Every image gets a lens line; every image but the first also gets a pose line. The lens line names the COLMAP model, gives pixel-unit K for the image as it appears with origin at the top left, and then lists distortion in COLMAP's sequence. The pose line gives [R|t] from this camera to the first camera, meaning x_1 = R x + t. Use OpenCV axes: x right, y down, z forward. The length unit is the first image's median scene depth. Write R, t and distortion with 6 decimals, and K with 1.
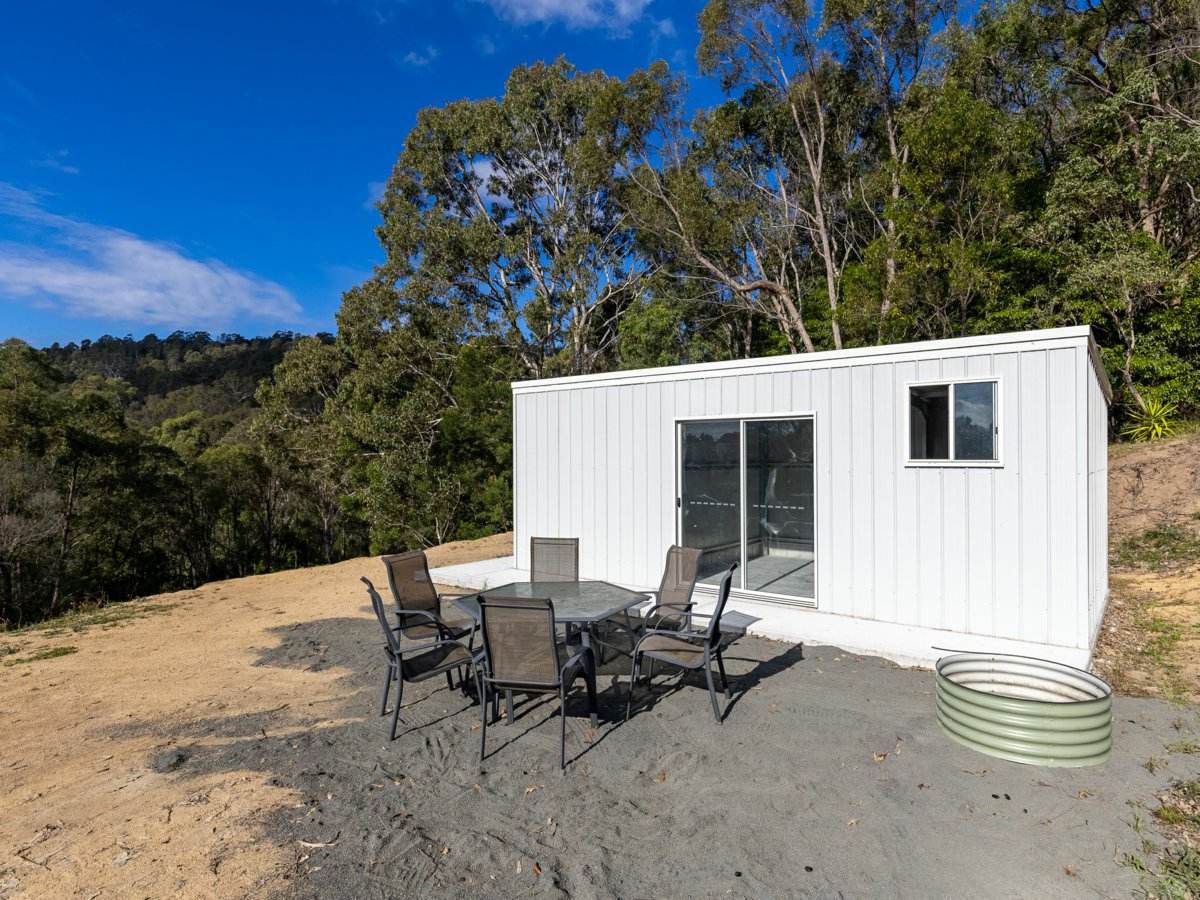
lens RADIAL K [[706.5, 0, 600.0], [0, 706.5, 450.0], [0, 0, 1]] dist [-0.005431, -0.001466]
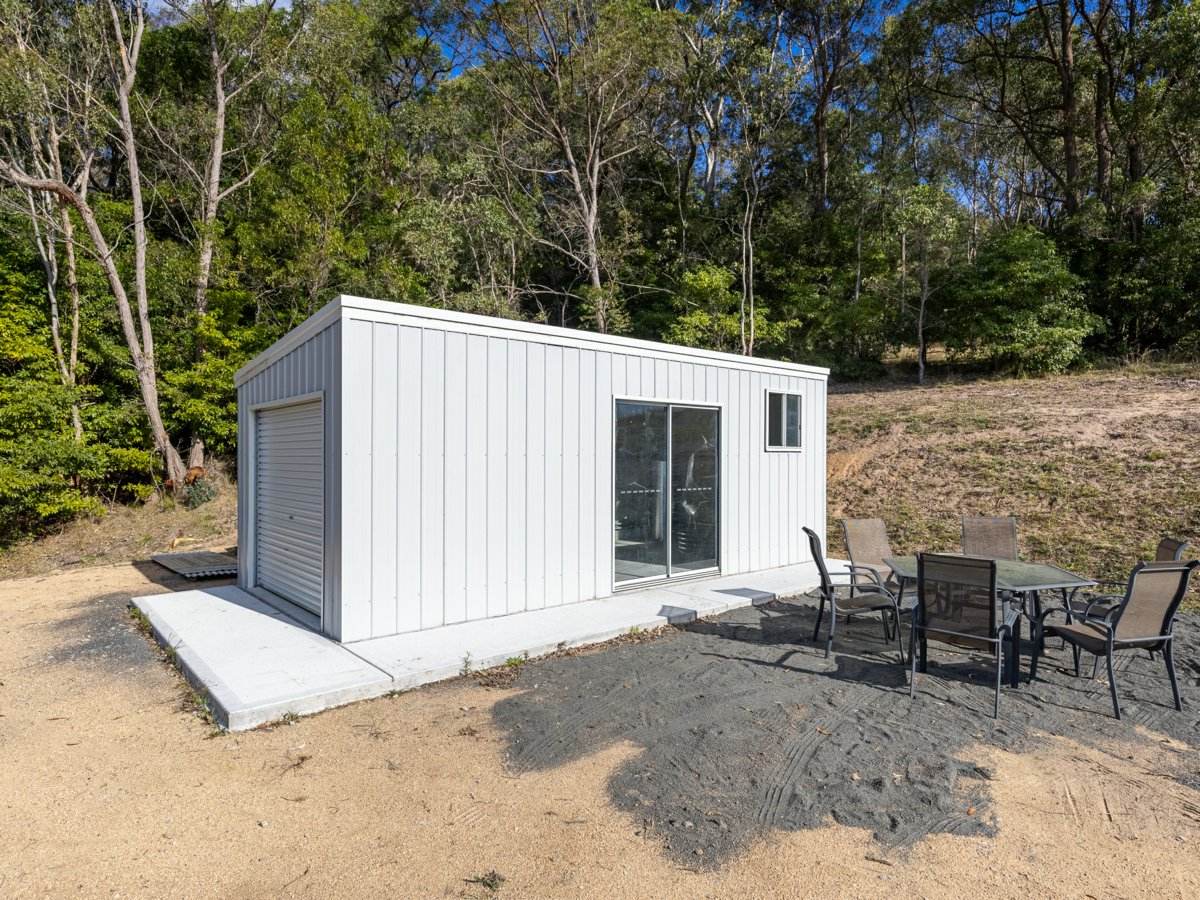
lens RADIAL K [[706.5, 0, 600.0], [0, 706.5, 450.0], [0, 0, 1]] dist [-0.005431, -0.001466]
pose [[0.158001, 0.012686, 0.987357, -0.891651], [-0.011124, 0.999877, -0.011067, 0.037170], [-0.987376, -0.009234, 0.158123, 1.037735]]
